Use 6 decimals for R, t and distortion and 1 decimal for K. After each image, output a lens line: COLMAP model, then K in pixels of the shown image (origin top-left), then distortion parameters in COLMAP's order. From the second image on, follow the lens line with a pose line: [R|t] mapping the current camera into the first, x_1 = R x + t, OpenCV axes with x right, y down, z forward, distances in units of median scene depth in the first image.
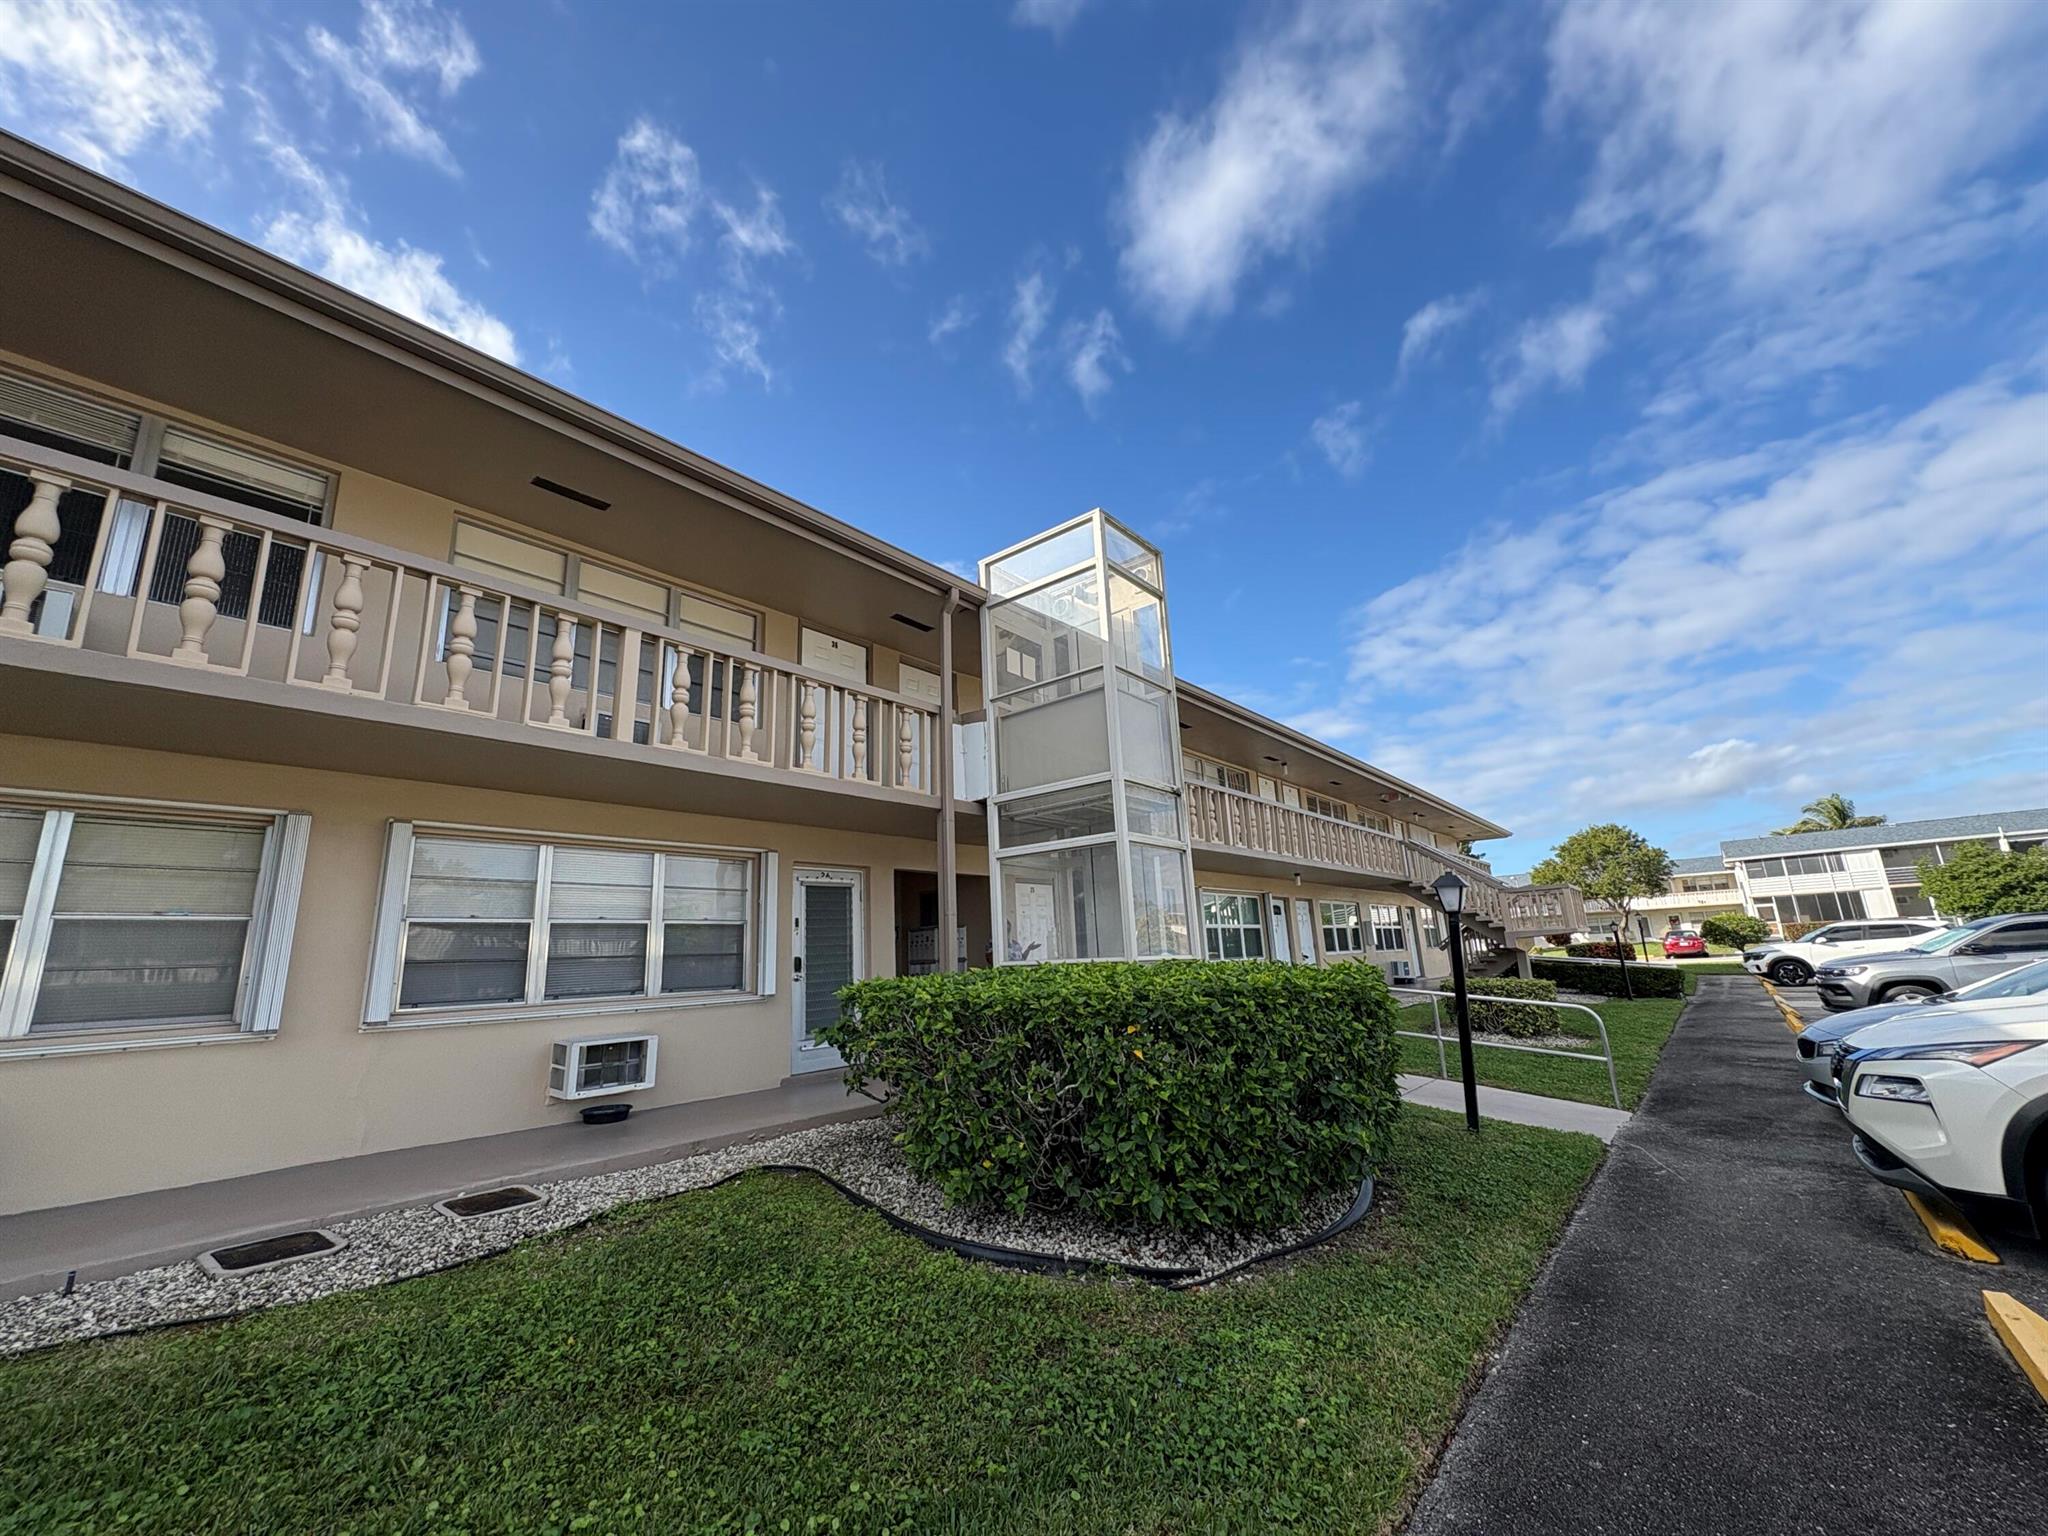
lens RADIAL K [[820.6, 0, 1021.1], [0, 820.6, 772.2], [0, 0, 1]] dist [-0.002661, -0.000113]
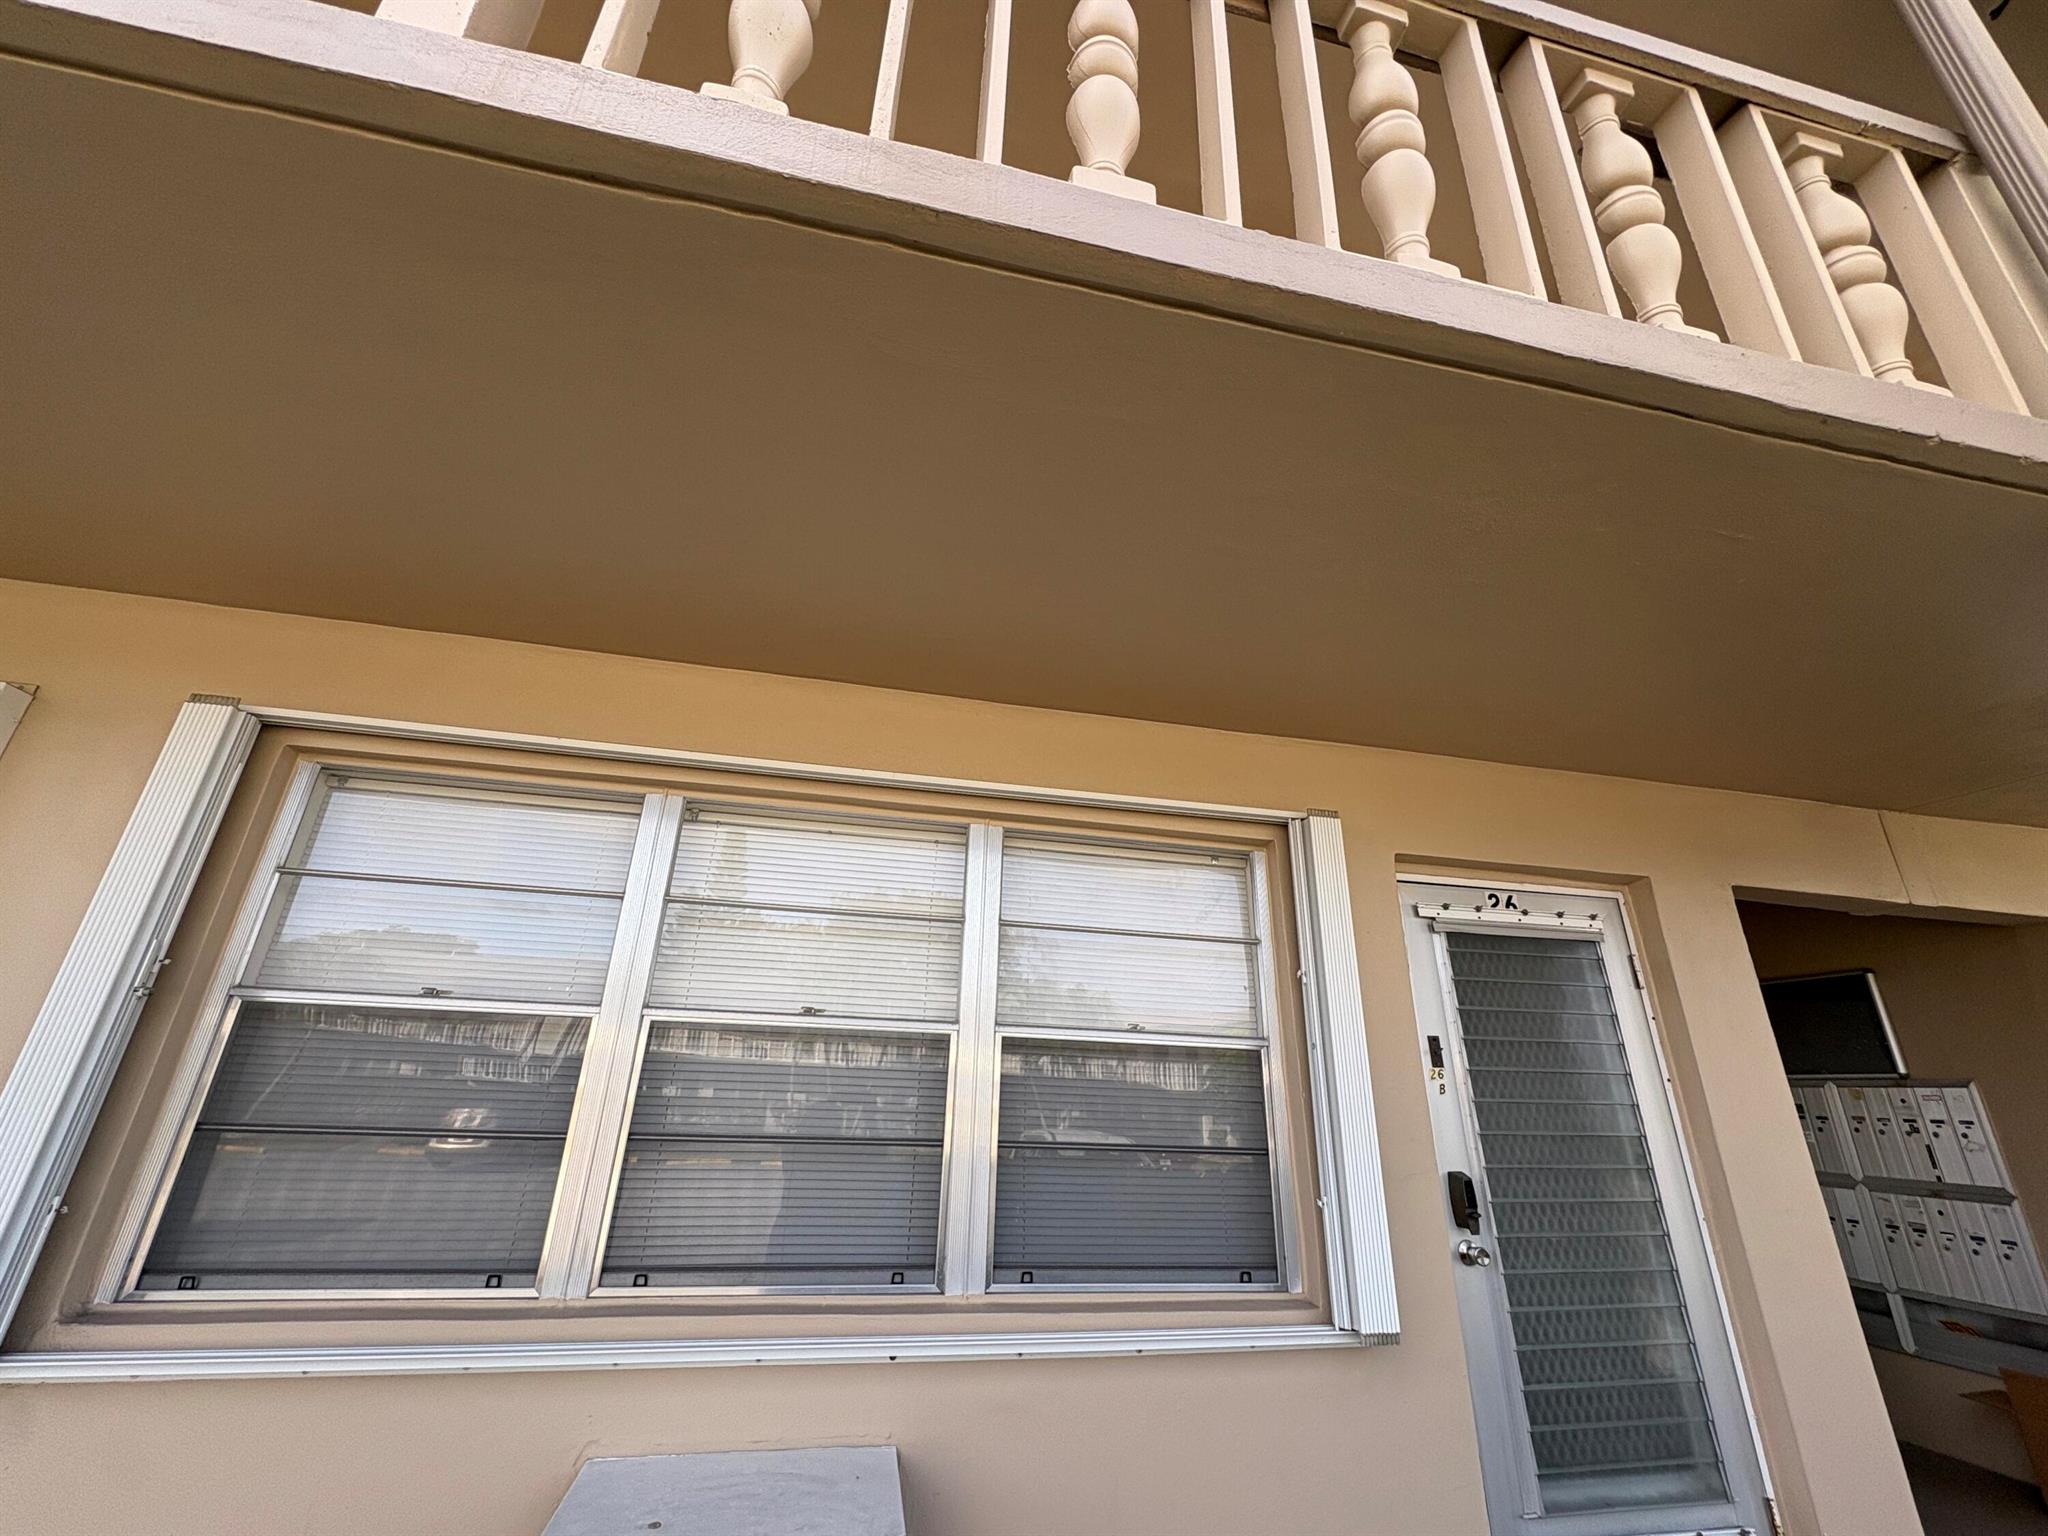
lens RADIAL K [[820.6, 0, 1030.6], [0, 820.6, 772.7], [0, 0, 1]] dist [-0.002661, -0.000113]
pose [[0.795035, -0.152544, -0.587069, -0.200844], [0.072072, 0.984761, -0.158278, 0.120365], [0.602267, 0.083525, 0.793913, 0.666656]]
